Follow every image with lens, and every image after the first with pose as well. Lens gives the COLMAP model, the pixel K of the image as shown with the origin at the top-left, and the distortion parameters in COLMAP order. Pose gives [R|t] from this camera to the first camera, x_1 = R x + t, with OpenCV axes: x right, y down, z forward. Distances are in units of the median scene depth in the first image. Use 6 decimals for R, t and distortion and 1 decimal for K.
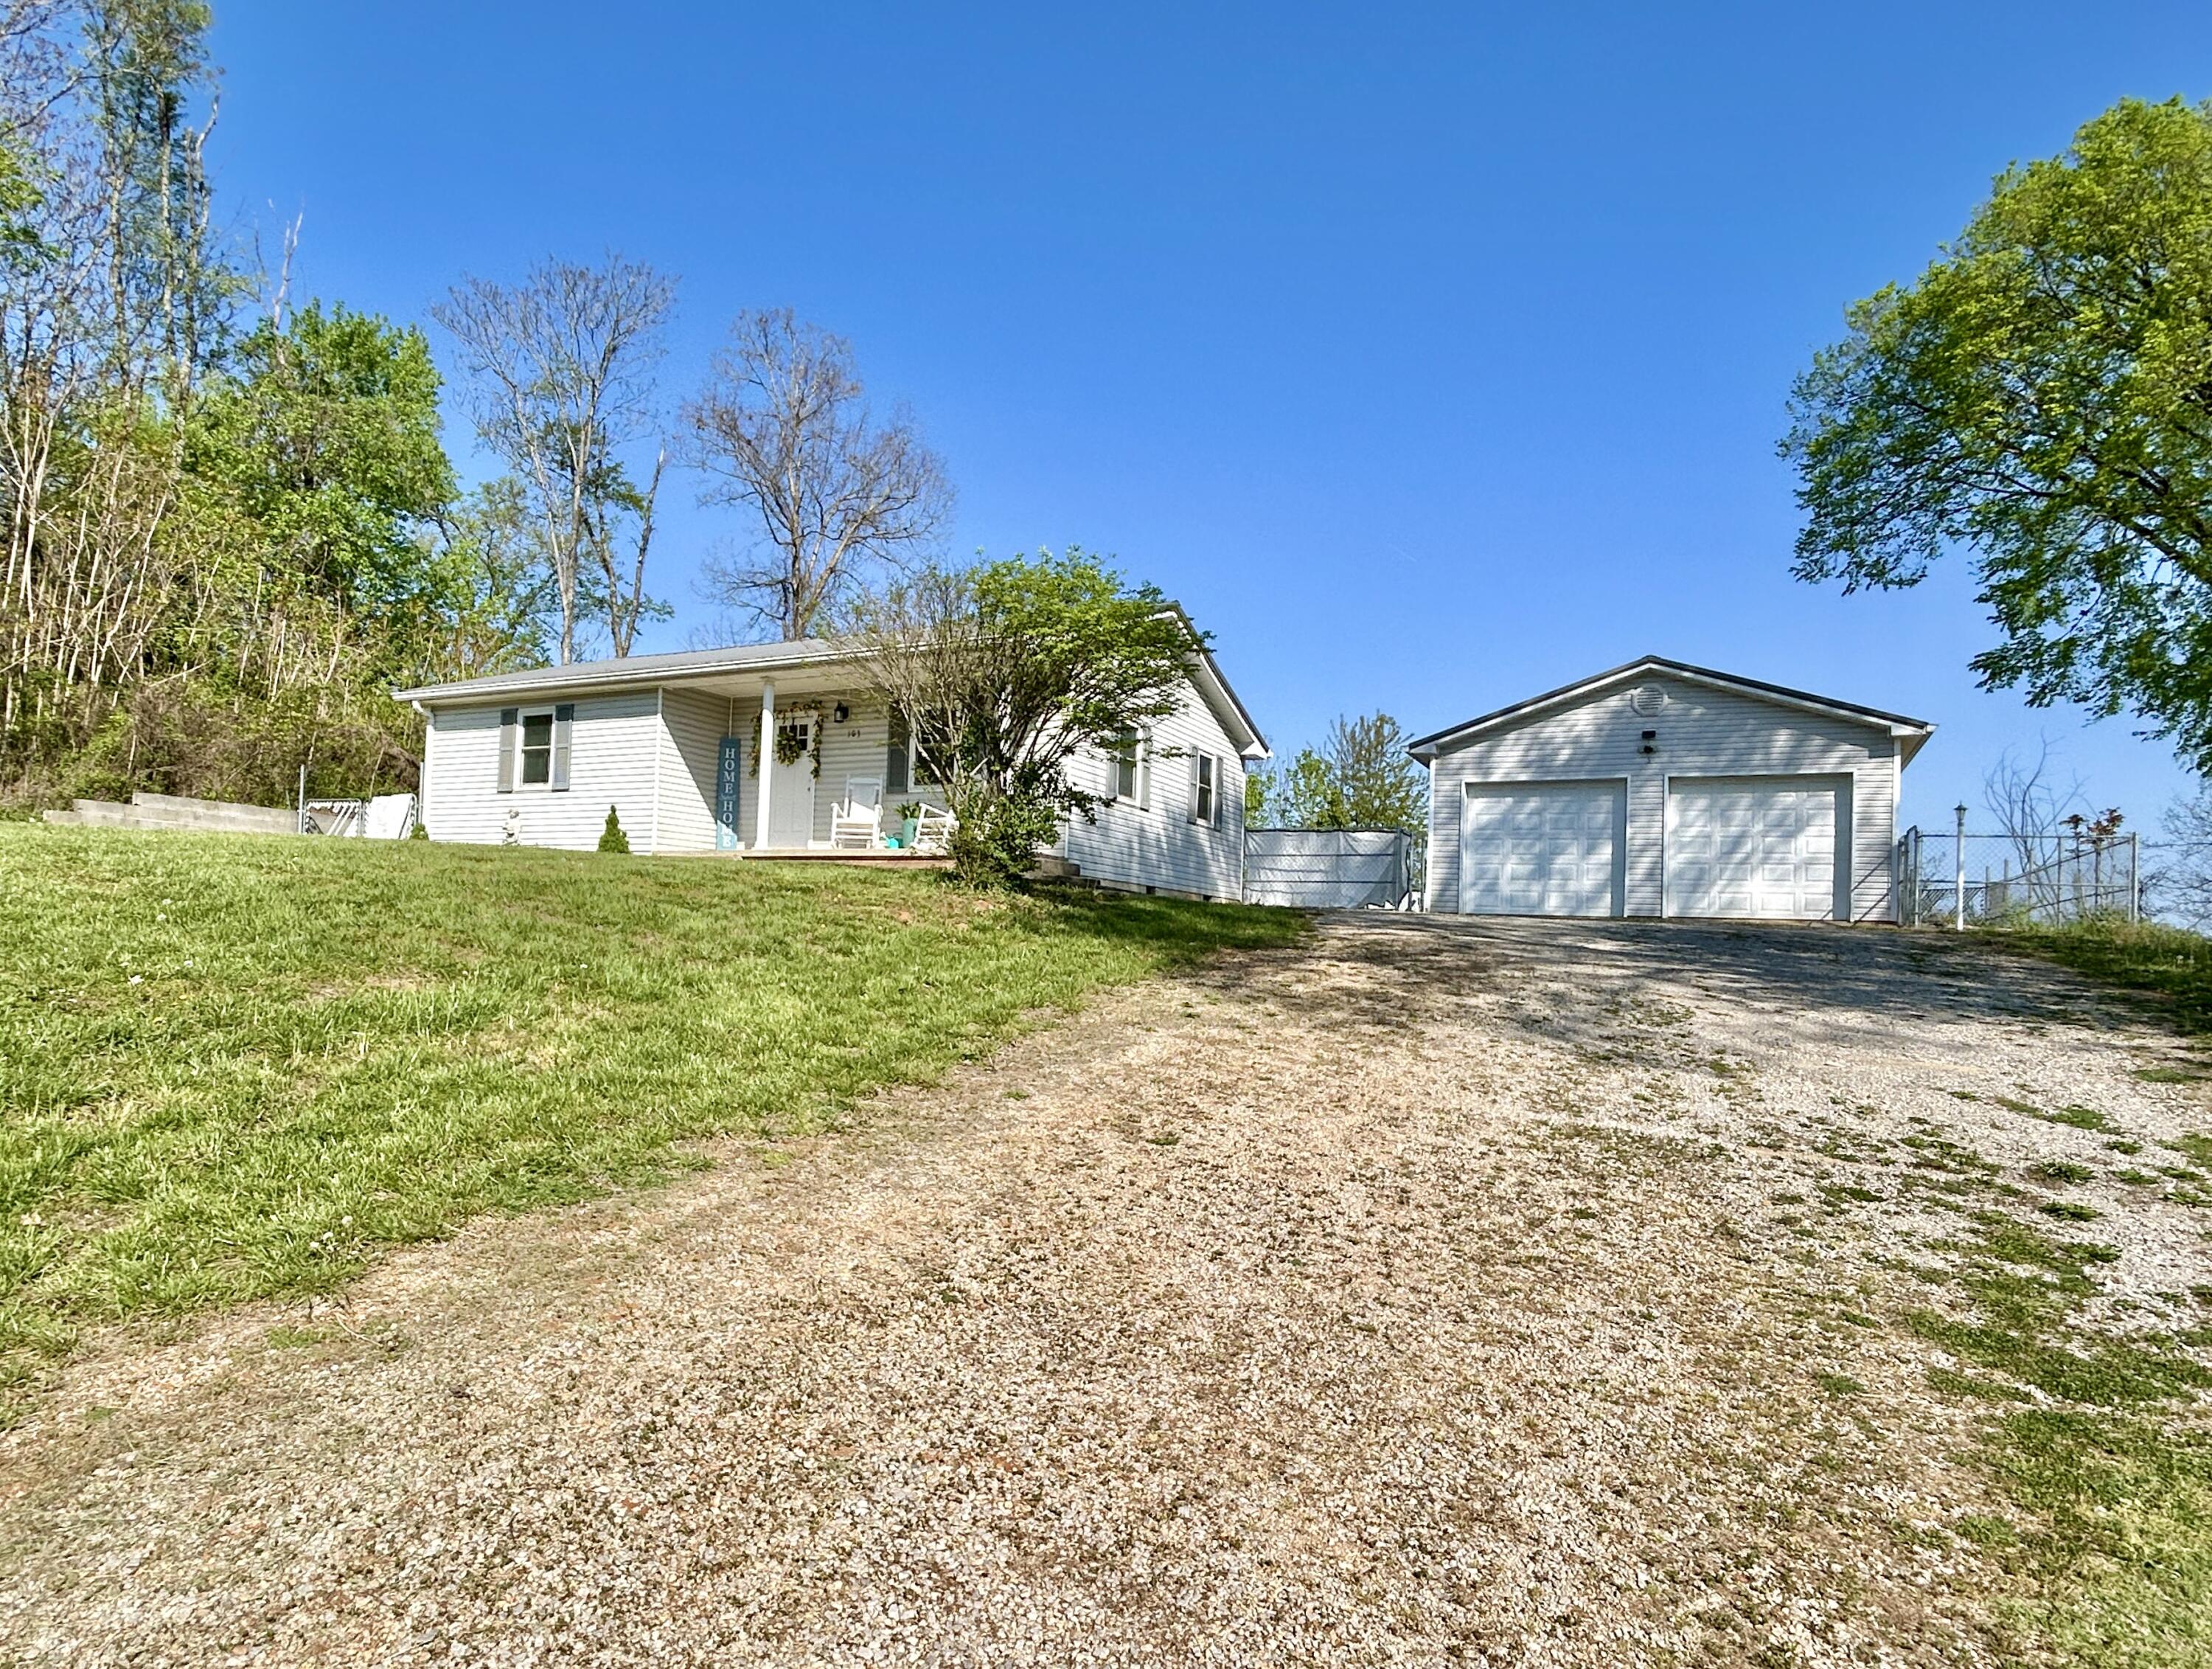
lens RADIAL K [[1278.5, 0, 1096.8], [0, 1278.5, 876.6], [0, 0, 1]] dist [-0.036150, 0.000469]
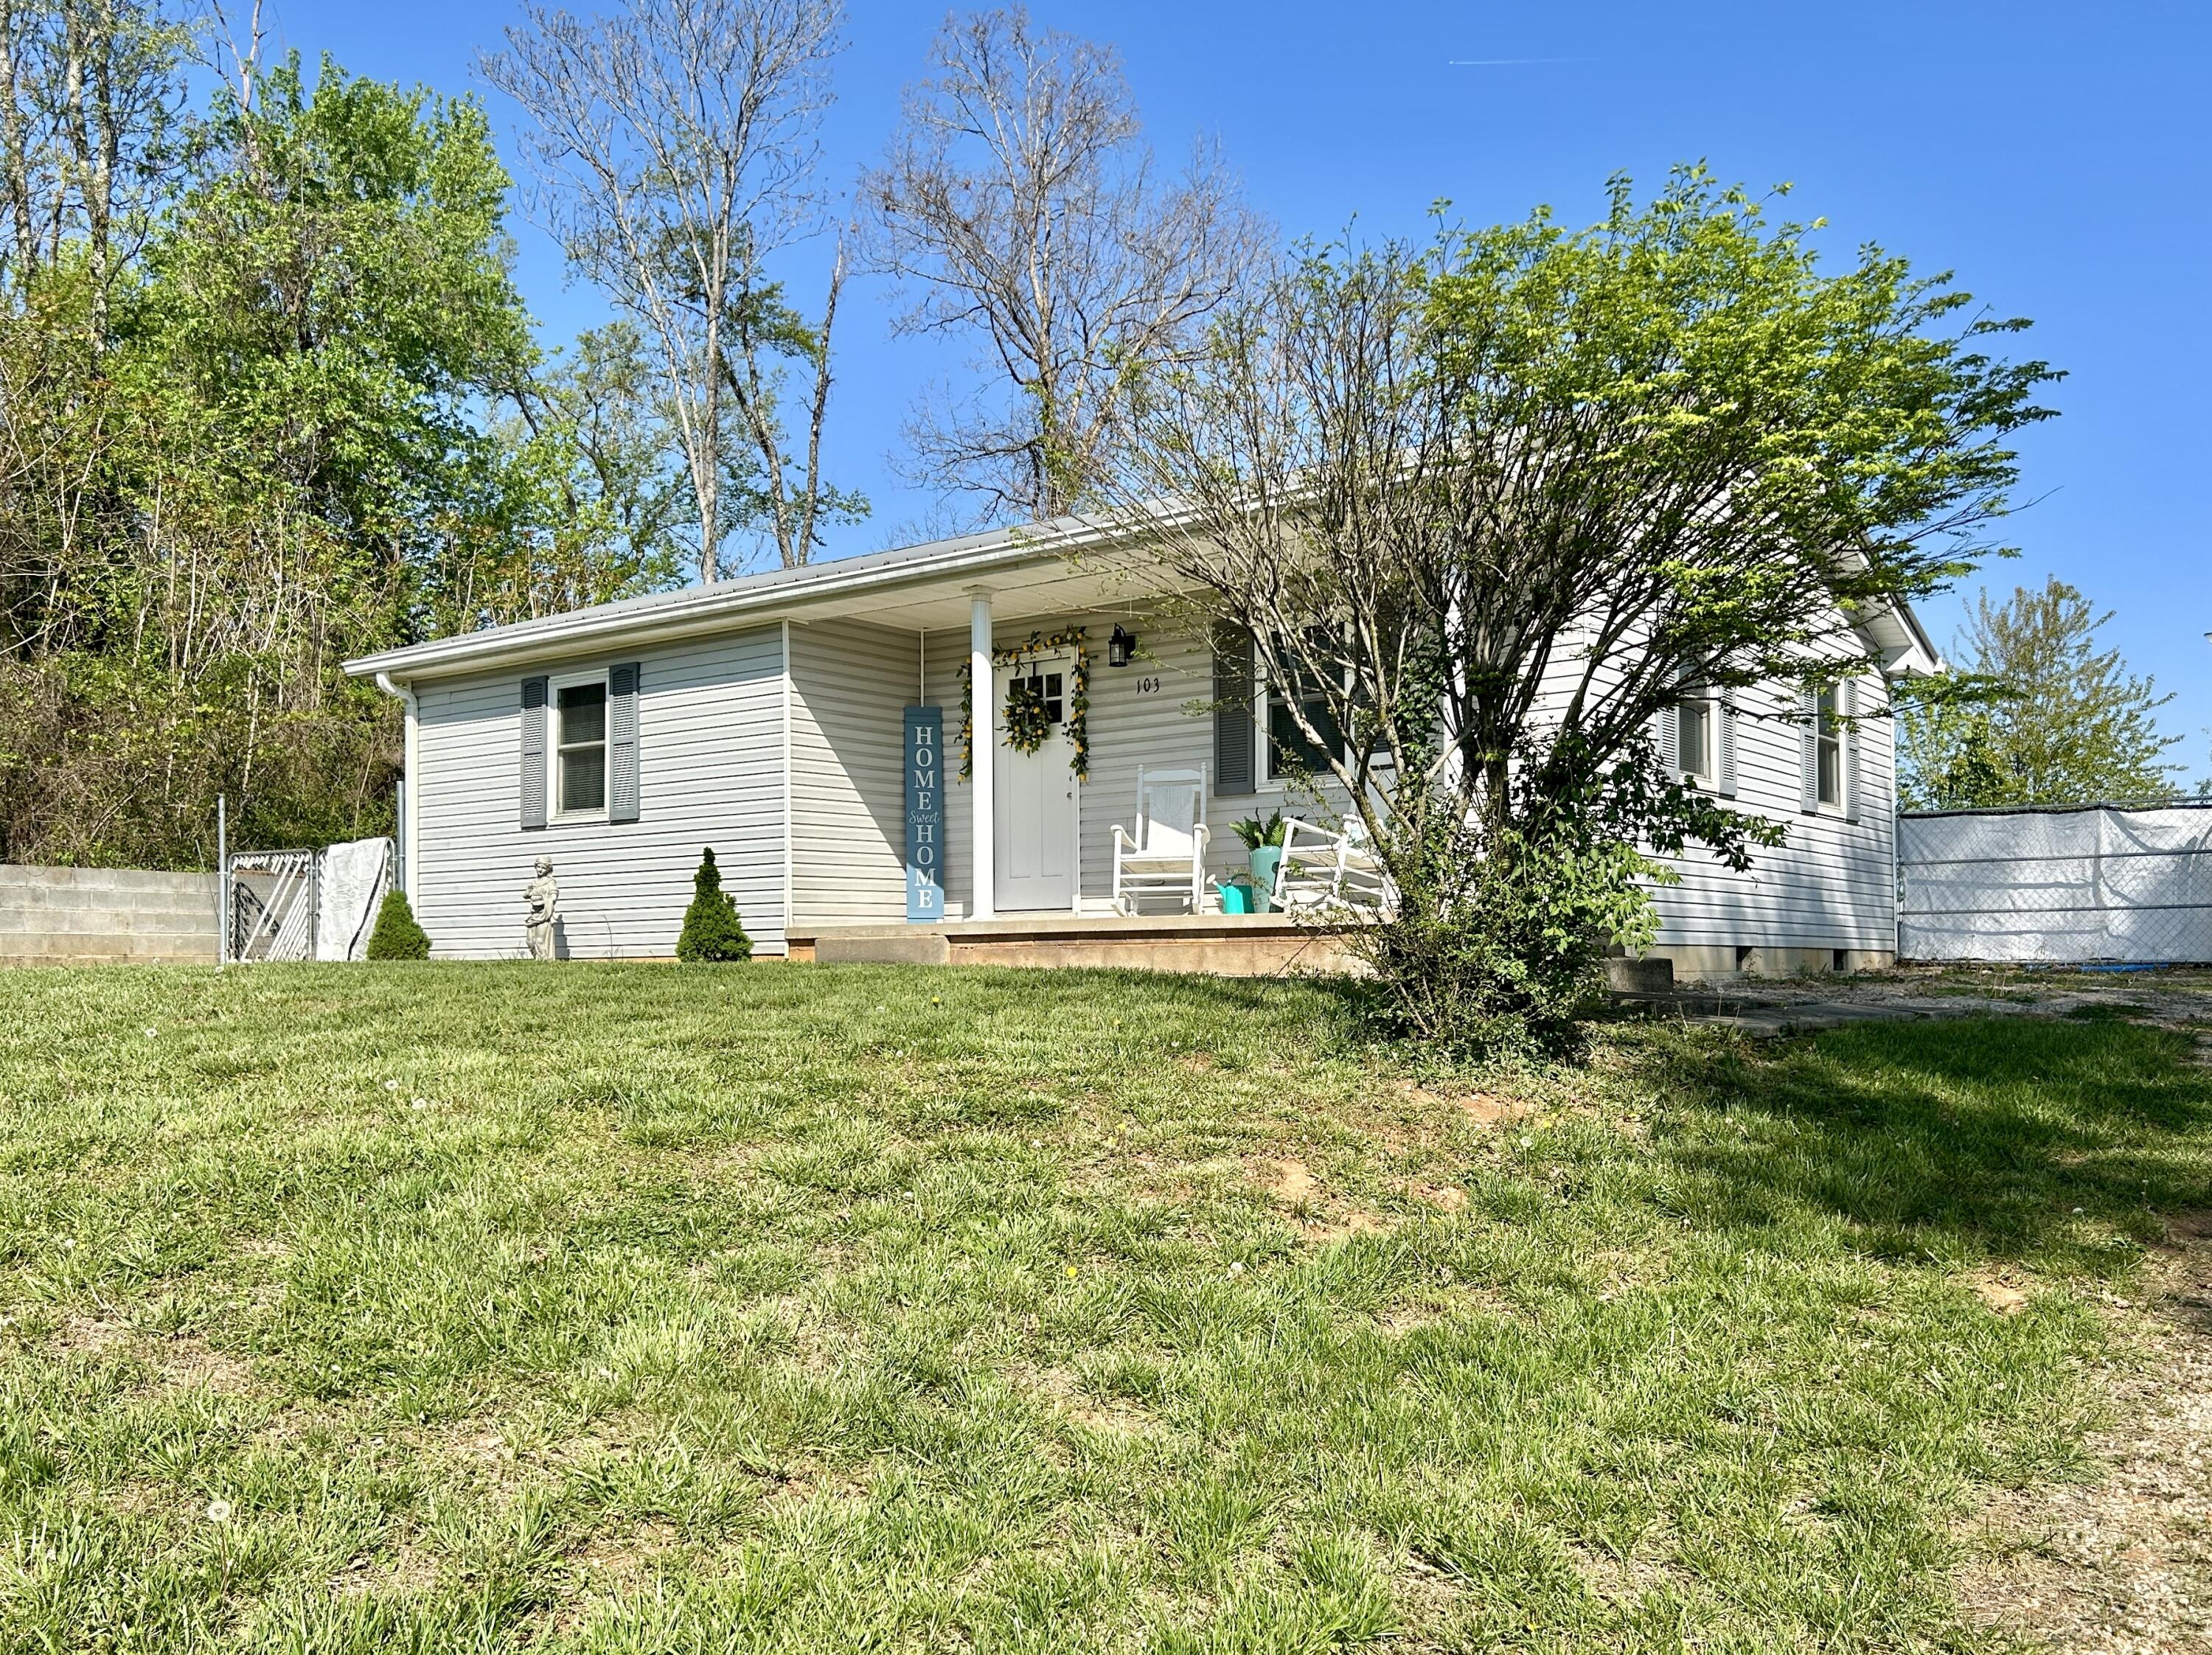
lens RADIAL K [[1866.7, 0, 1106.0], [0, 1866.7, 827.5], [0, 0, 1]] dist [0.119779, -0.207148]
pose [[0.975268, -0.048808, -0.215571, -0.038967], [0.043544, 0.998628, -0.029102, -0.027820], [0.216695, 0.018995, 0.976054, 0.216809]]
